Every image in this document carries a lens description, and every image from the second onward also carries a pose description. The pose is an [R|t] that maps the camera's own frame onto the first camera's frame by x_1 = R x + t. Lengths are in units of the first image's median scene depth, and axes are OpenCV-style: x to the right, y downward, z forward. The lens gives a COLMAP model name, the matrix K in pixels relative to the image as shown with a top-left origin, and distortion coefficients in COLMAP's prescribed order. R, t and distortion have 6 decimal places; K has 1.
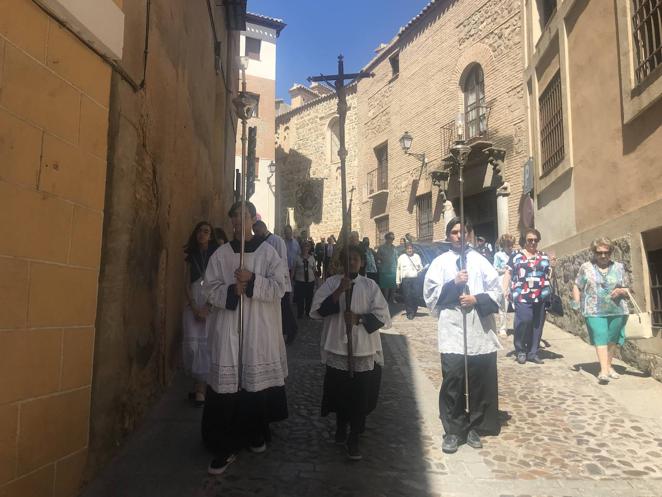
lens RADIAL K [[528.3, 0, 331.0], [0, 528.3, 248.5], [0, 0, 1]] dist [-0.031656, -0.005137]
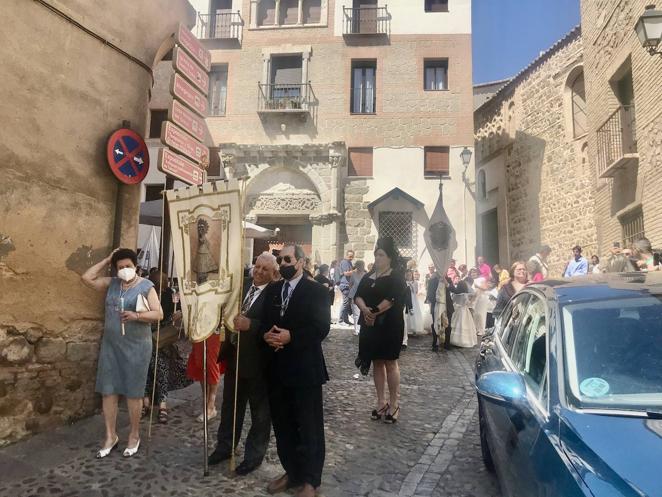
lens RADIAL K [[528.3, 0, 331.0], [0, 528.3, 248.5], [0, 0, 1]] dist [-0.031656, -0.005137]
pose [[0.846270, -0.065229, -0.528745, 0.197576], [0.043450, 0.997621, -0.053529, -0.018535], [0.530979, 0.022326, 0.847091, 0.760113]]
